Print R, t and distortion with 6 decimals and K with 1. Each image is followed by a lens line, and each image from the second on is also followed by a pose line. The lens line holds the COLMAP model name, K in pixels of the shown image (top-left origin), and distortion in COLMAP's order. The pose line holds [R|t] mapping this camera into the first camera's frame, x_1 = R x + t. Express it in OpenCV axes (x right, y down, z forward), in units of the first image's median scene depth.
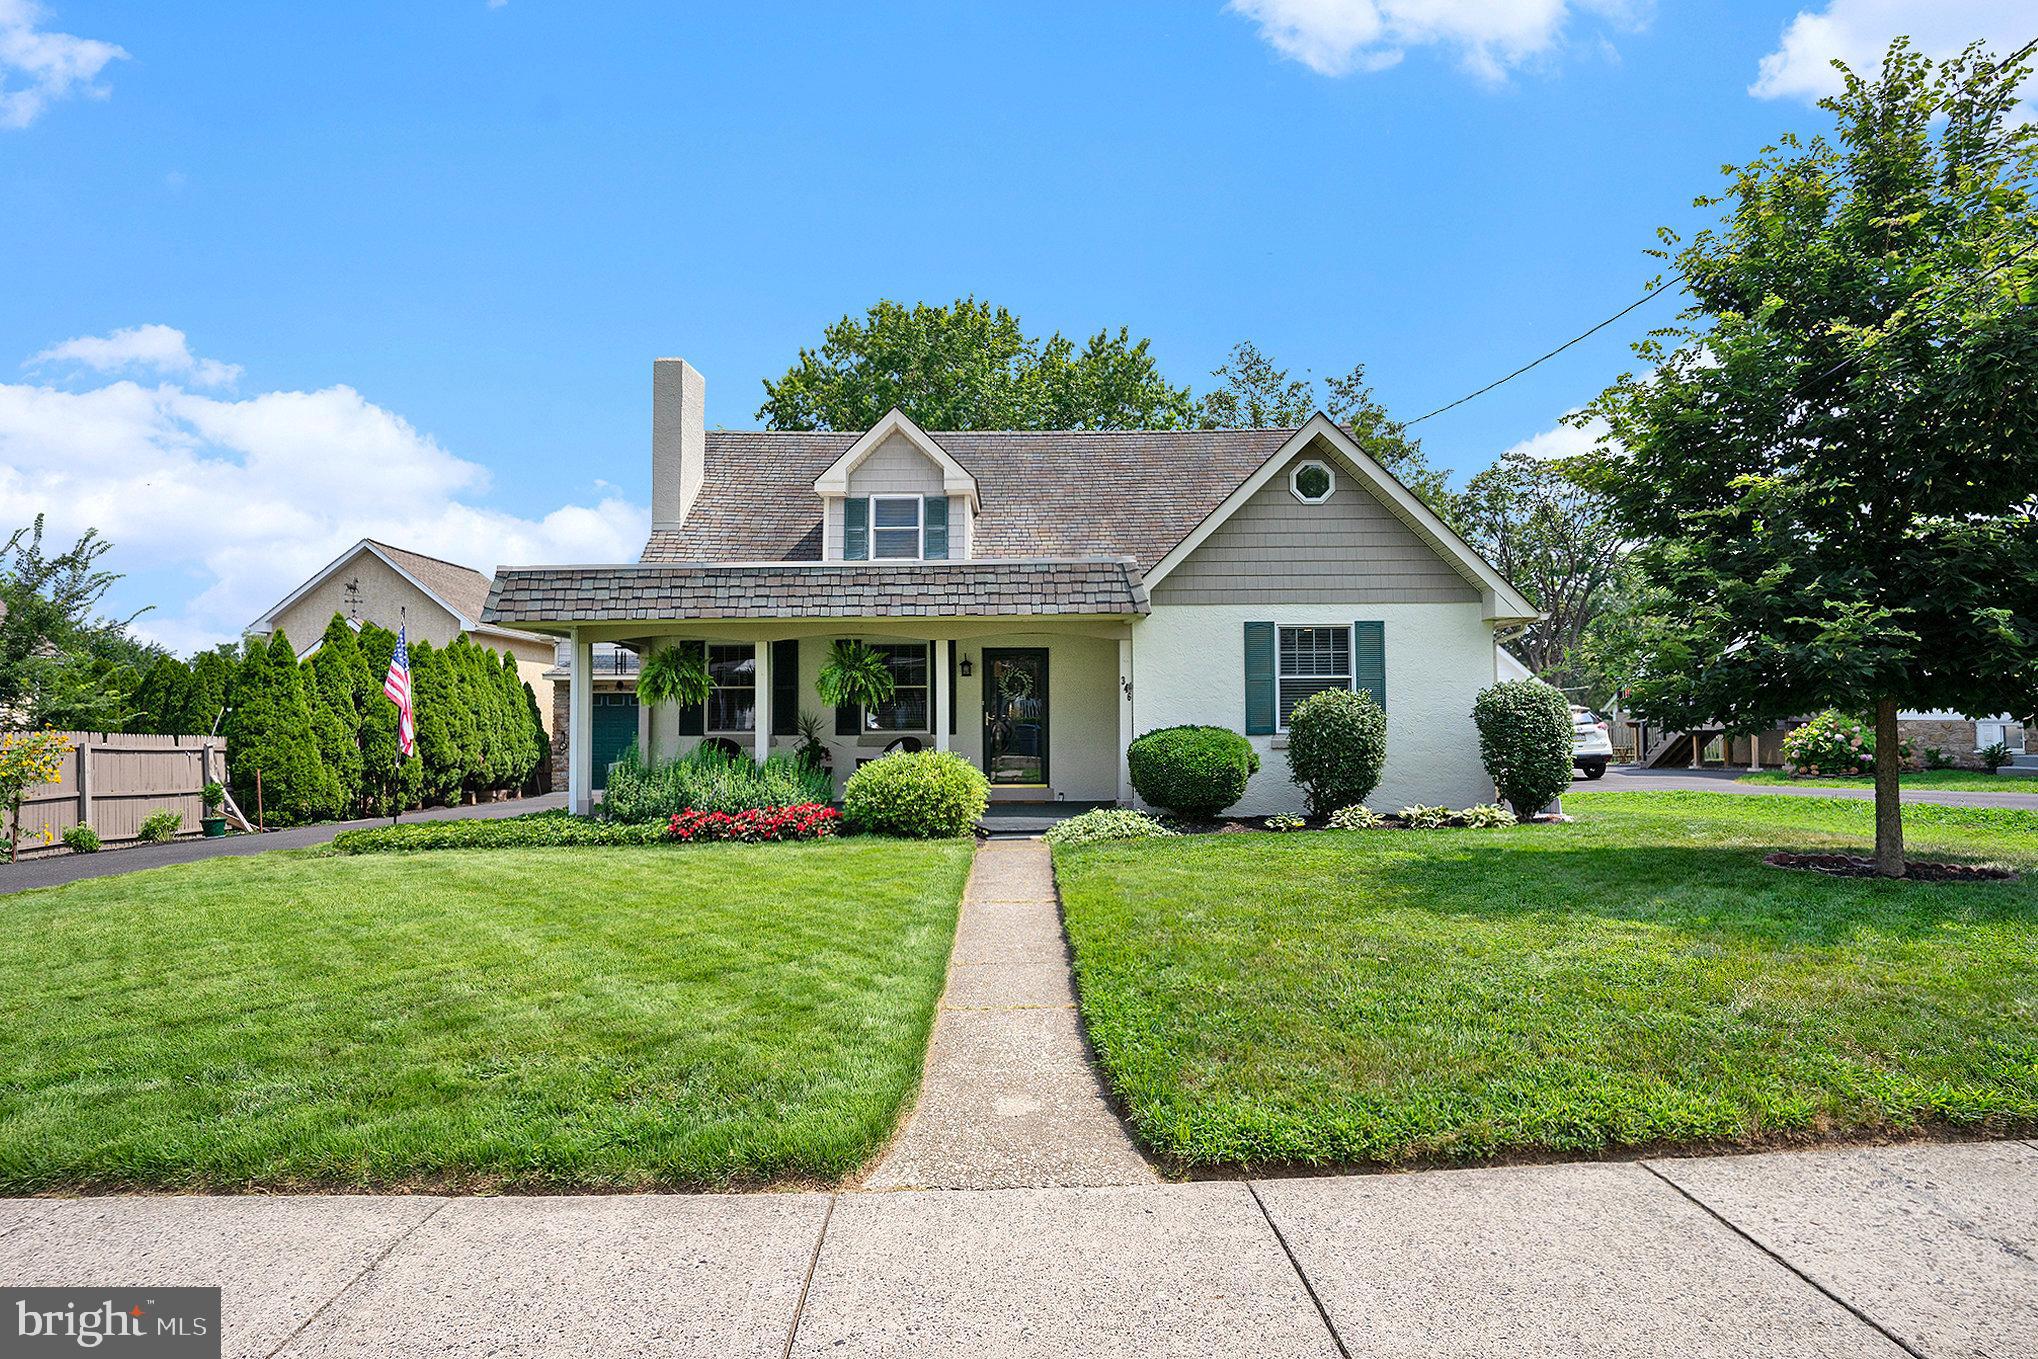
lens RADIAL K [[1068.3, 0, 934.8], [0, 1068.3, 665.5], [0, 0, 1]] dist [-0.064233, 0.030015]
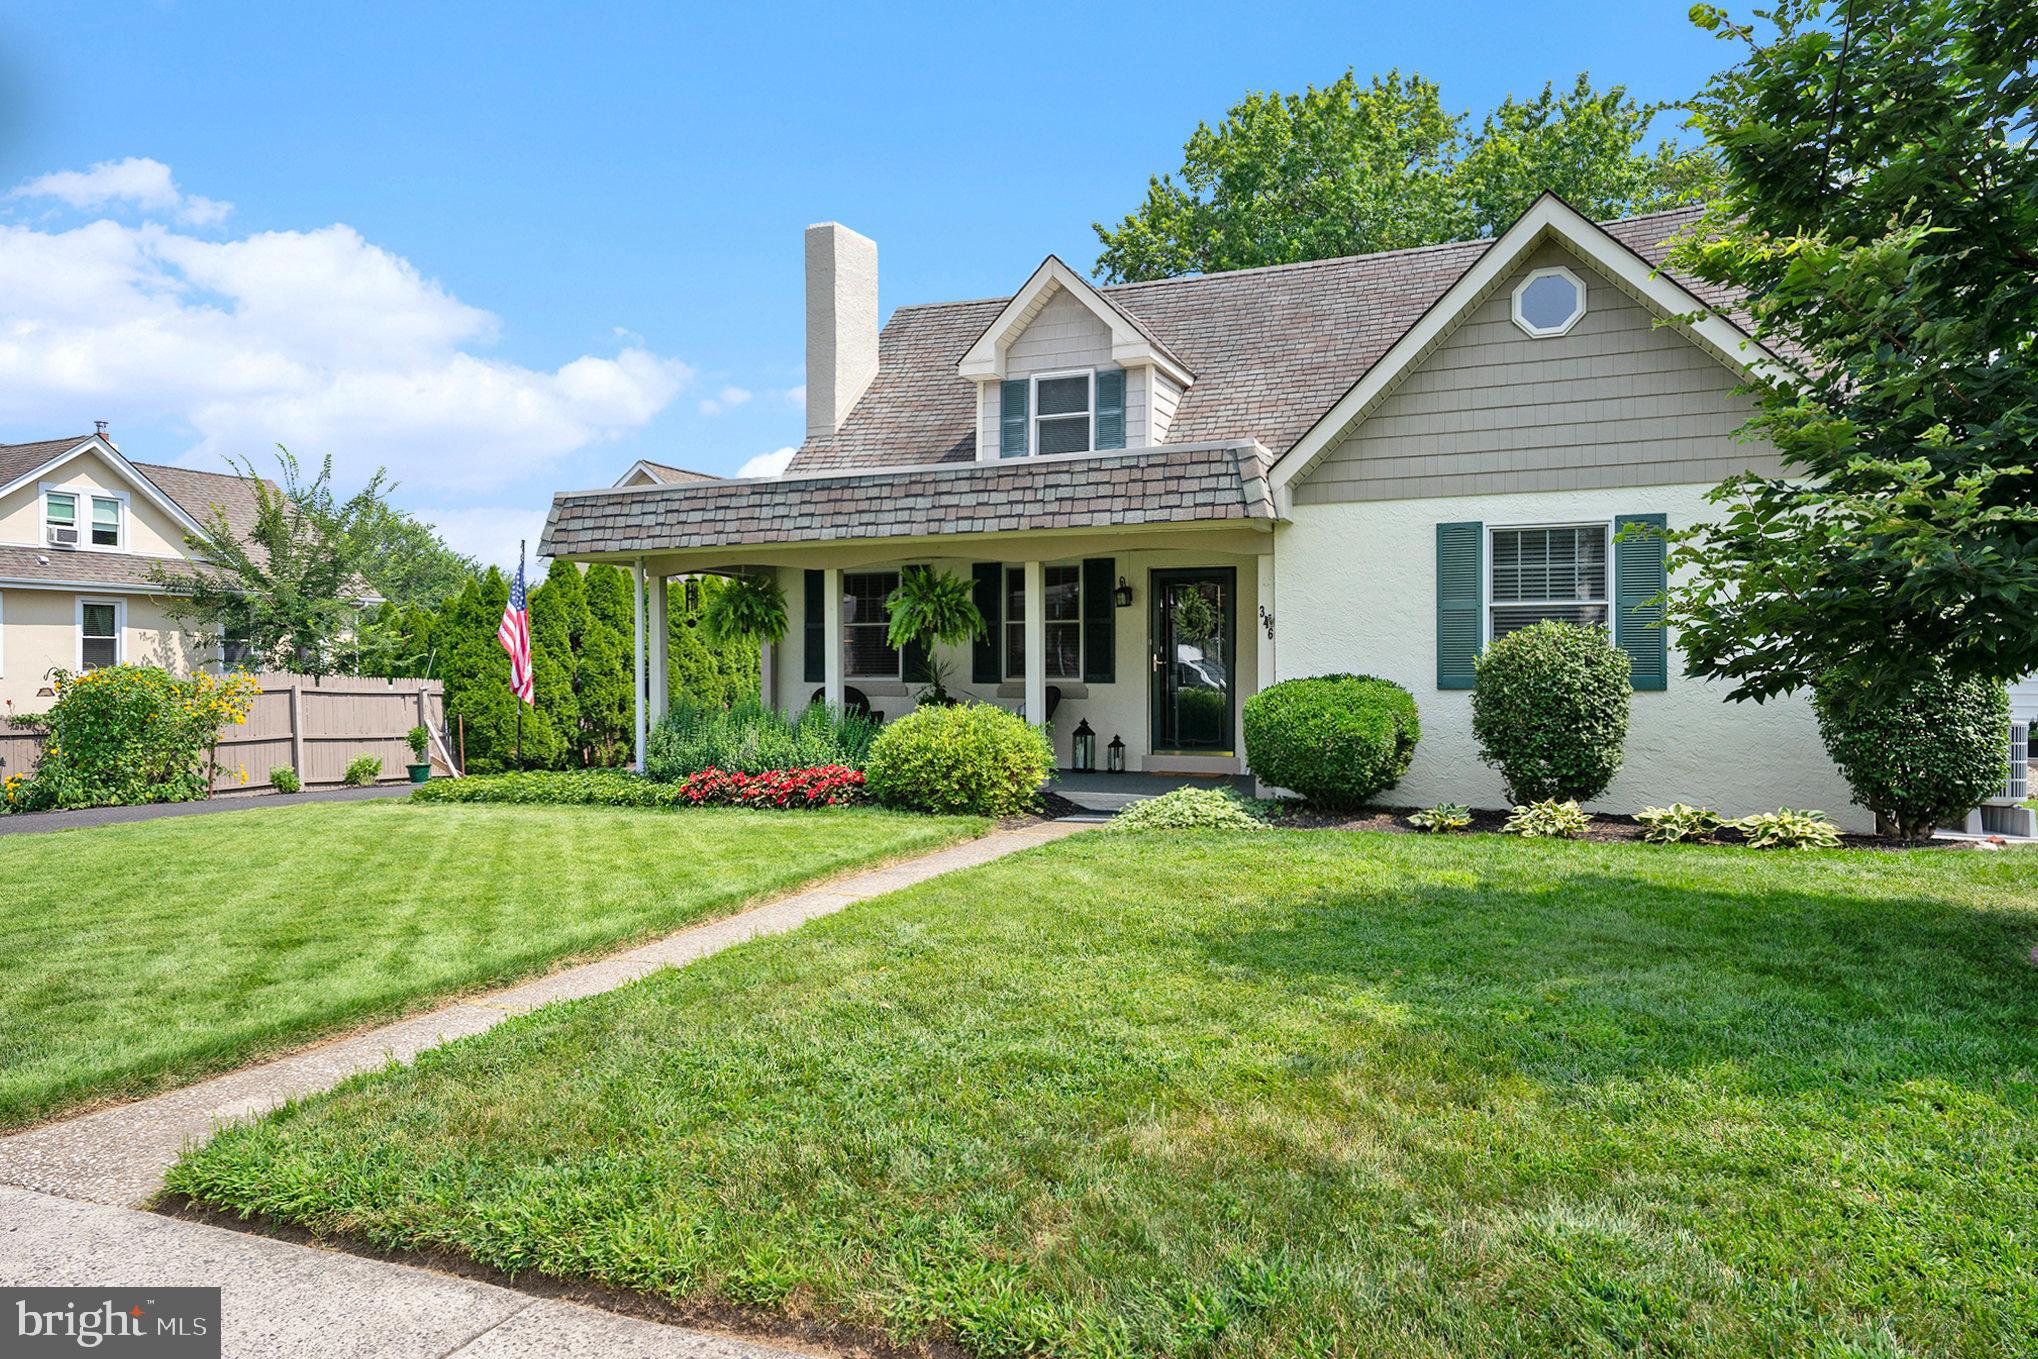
lens RADIAL K [[1377.3, 0, 1019.0], [0, 1377.3, 679.5], [0, 0, 1]] dist [-0.001328, 0.001734]
pose [[0.912893, 0.008778, -0.408104, 0.407439], [0.017838, 0.997956, 0.061367, -0.000186], [0.407809, -0.063301, 0.910870, 0.082646]]
